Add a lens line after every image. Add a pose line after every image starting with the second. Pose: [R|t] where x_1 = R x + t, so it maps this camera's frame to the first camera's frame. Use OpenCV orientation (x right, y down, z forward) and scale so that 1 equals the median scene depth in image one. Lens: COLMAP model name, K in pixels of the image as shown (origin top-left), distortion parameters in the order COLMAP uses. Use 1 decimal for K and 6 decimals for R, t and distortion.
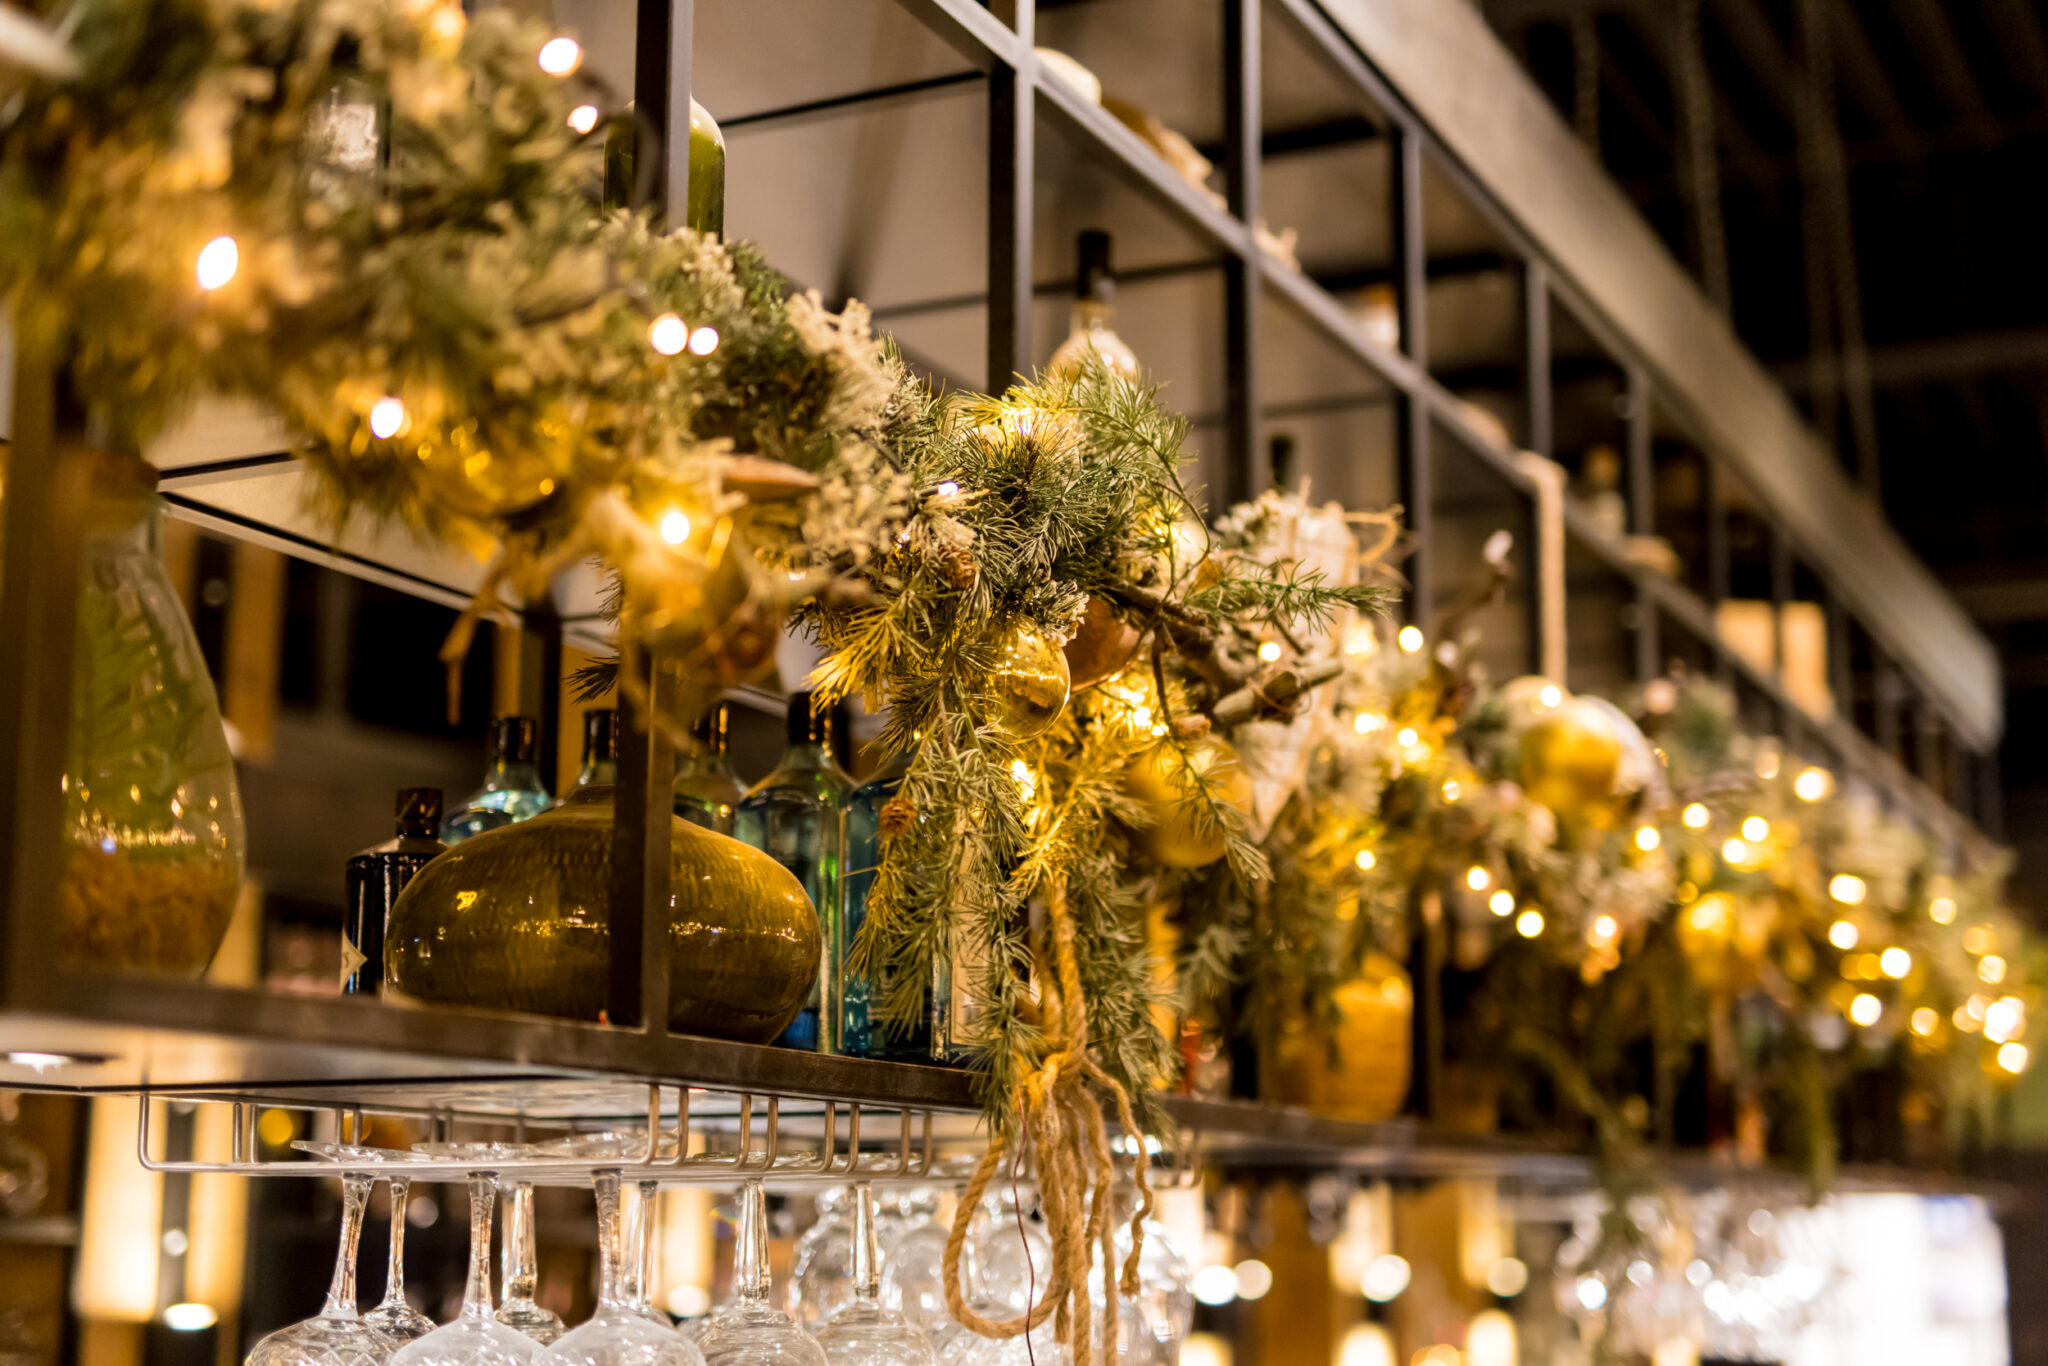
lens RADIAL K [[2869.6, 0, 1024.0], [0, 2869.6, 683.0], [0, 0, 1]] dist [0.019897, -0.008467]
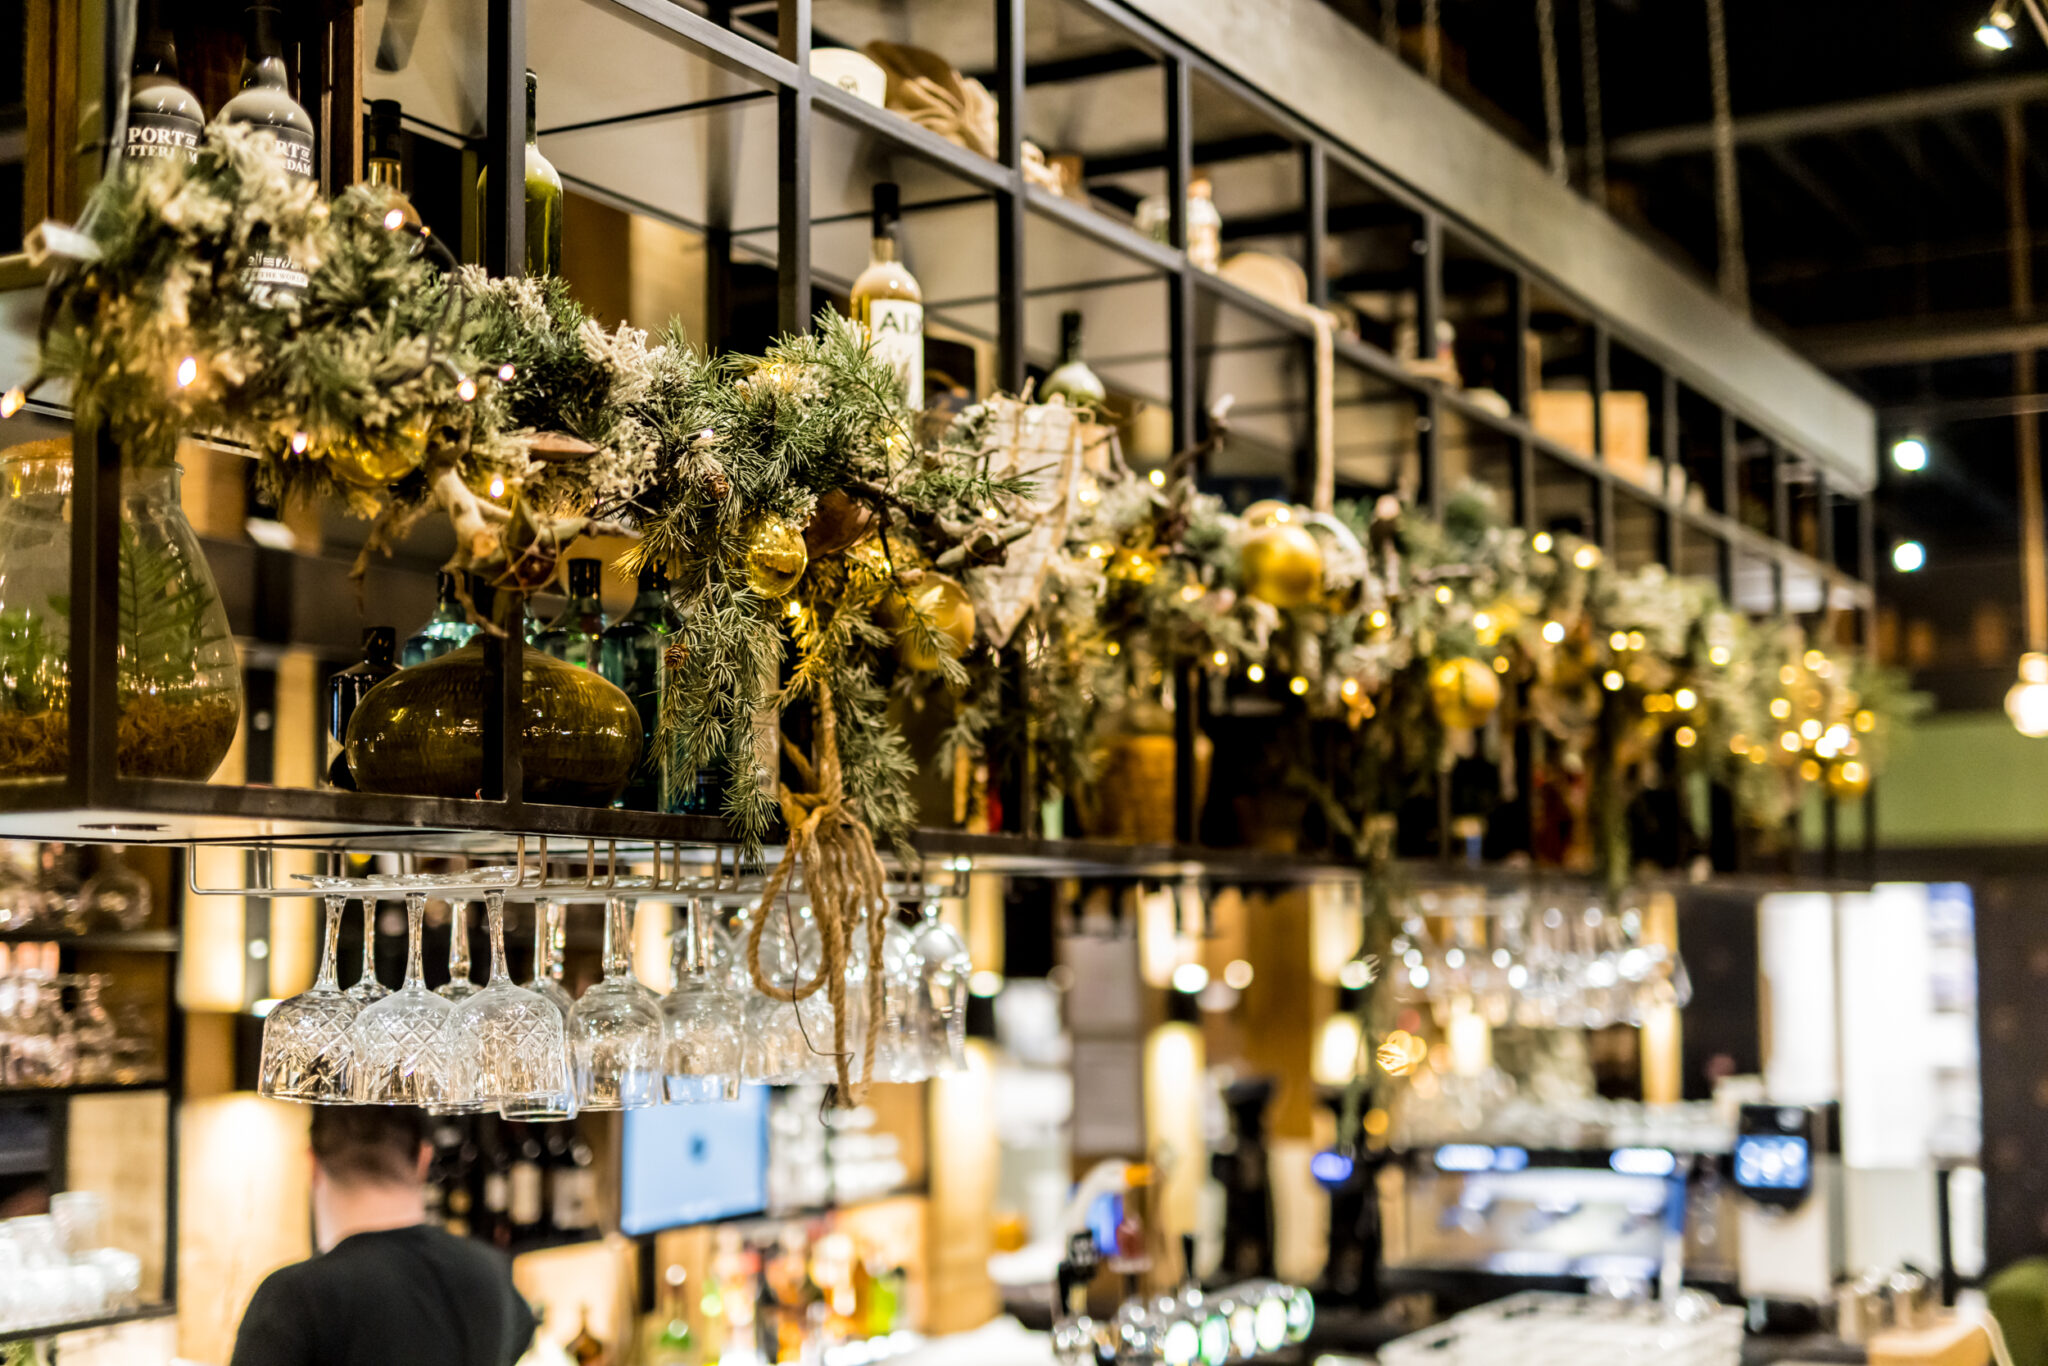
lens RADIAL K [[2869.6, 0, 1024.0], [0, 2869.6, 683.0], [0, 0, 1]] dist [0.019897, -0.008467]
pose [[0.999242, -0.015577, -0.035675, 0.180514], [0.019068, 0.994834, 0.099707, -0.080812], [0.033938, -0.100312, 0.994377, -0.460797]]
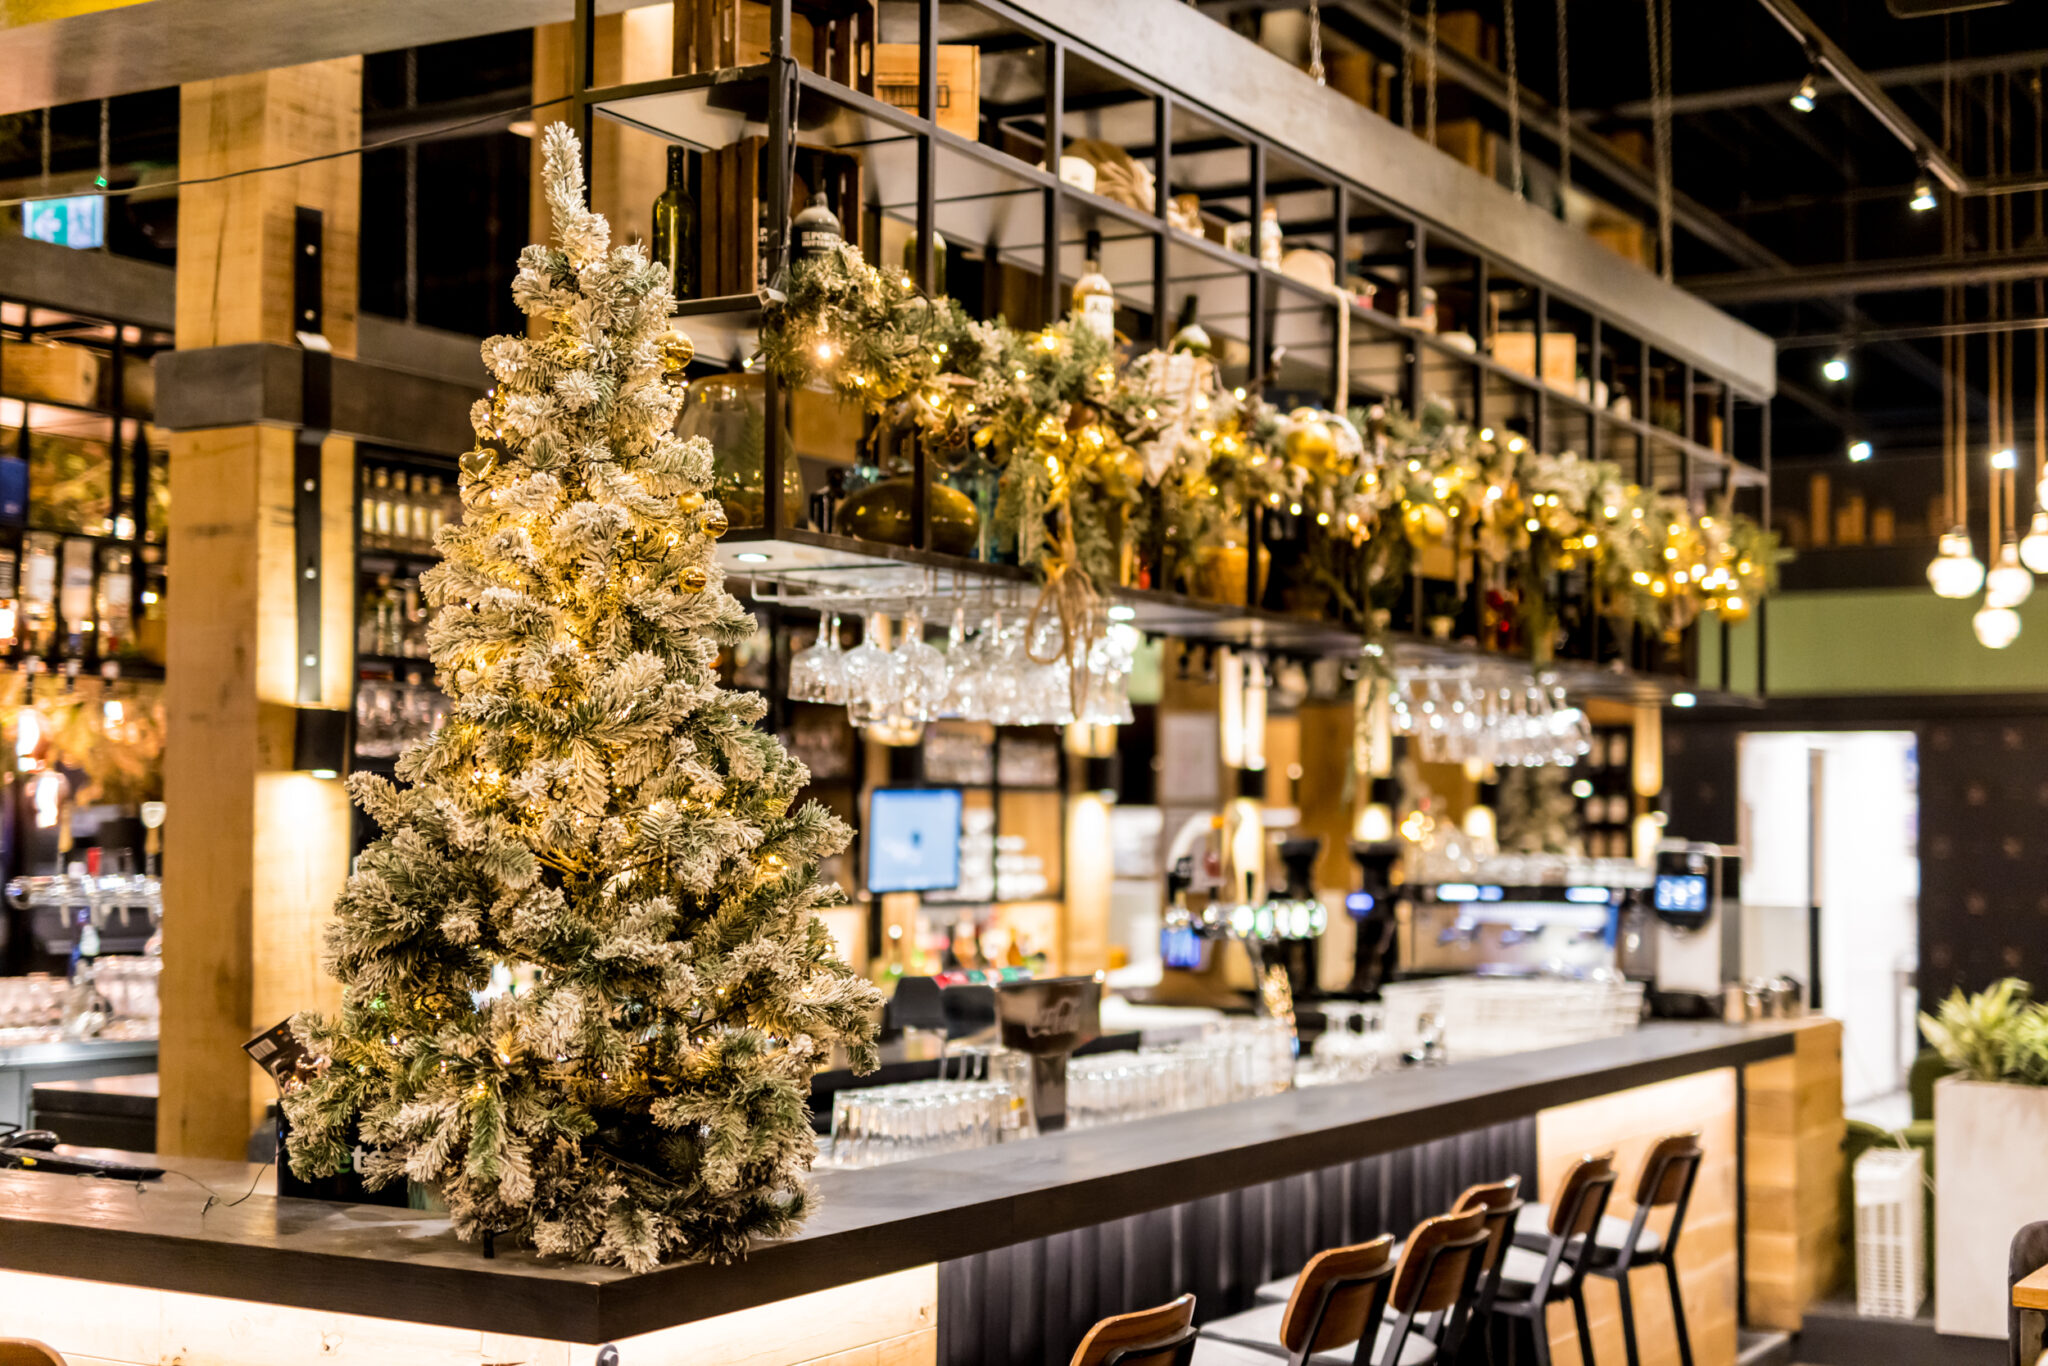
lens RADIAL K [[2869.6, 0, 1024.0], [0, 2869.6, 683.0], [0, 0, 1]] dist [0.019897, -0.008467]
pose [[0.998057, 0.004990, -0.062115, 0.160384], [0.003742, 0.990190, 0.139680, -0.161400], [0.062203, -0.139641, 0.988247, -1.957033]]
